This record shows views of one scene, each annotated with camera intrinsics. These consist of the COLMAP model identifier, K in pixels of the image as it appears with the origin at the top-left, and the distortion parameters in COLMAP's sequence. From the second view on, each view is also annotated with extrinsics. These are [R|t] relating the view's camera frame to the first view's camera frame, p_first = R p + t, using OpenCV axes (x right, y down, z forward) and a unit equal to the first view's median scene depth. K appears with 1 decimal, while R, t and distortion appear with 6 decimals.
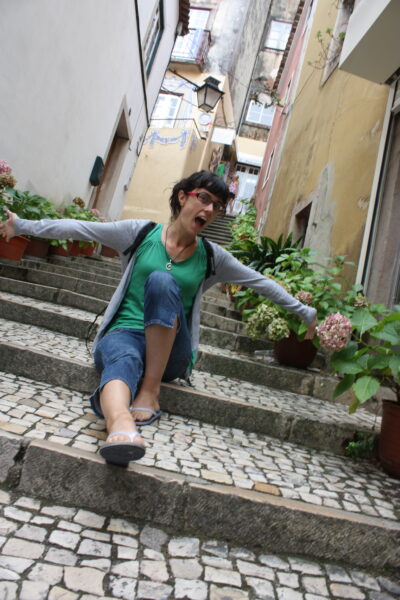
lens RADIAL K [[492.4, 0, 200.0], [0, 492.4, 300.0], [0, 0, 1]] dist [-0.105629, 0.009254]
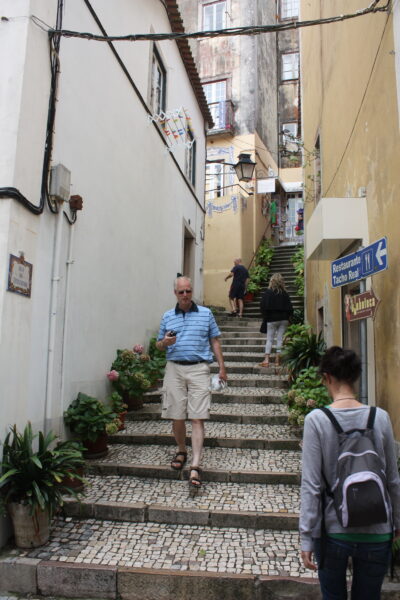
lens RADIAL K [[492.4, 0, 200.0], [0, 492.4, 300.0], [0, 0, 1]] dist [-0.105629, 0.009254]
pose [[0.947396, -0.256998, -0.190768, 0.061081], [0.258044, 0.965931, -0.019774, -0.110239], [0.189350, -0.030493, 0.981436, -0.232673]]
